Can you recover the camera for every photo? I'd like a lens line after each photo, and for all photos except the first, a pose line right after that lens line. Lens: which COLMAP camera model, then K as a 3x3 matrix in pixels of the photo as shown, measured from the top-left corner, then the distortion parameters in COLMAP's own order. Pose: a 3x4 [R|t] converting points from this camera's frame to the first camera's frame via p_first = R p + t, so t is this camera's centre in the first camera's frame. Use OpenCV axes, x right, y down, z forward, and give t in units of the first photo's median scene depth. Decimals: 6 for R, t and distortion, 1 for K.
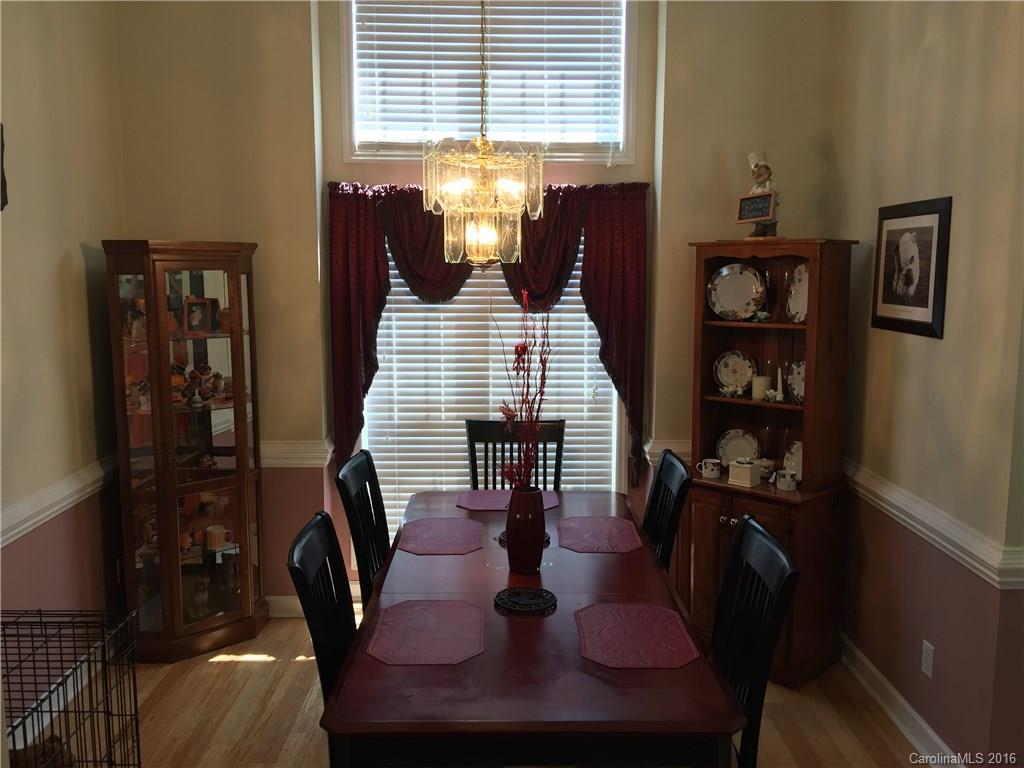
lens RADIAL K [[858.0, 0, 509.3], [0, 858.0, 385.4], [0, 0, 1]] dist [0.040359, -0.030945]
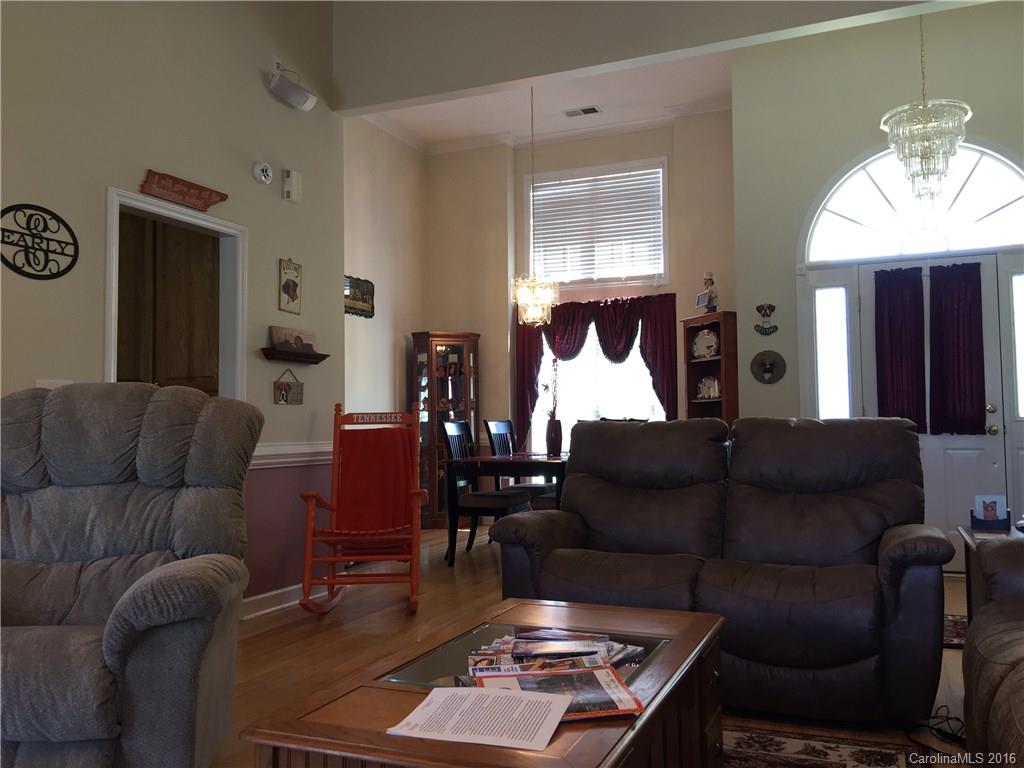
lens RADIAL K [[858.0, 0, 514.0], [0, 858.0, 382.4], [0, 0, 1]] dist [0.040359, -0.030945]
pose [[0.919139, -0.031234, -0.392693, 0.564458], [-0.037666, 0.985317, -0.166530, 0.278140], [0.392128, 0.167856, 0.904467, -0.786738]]
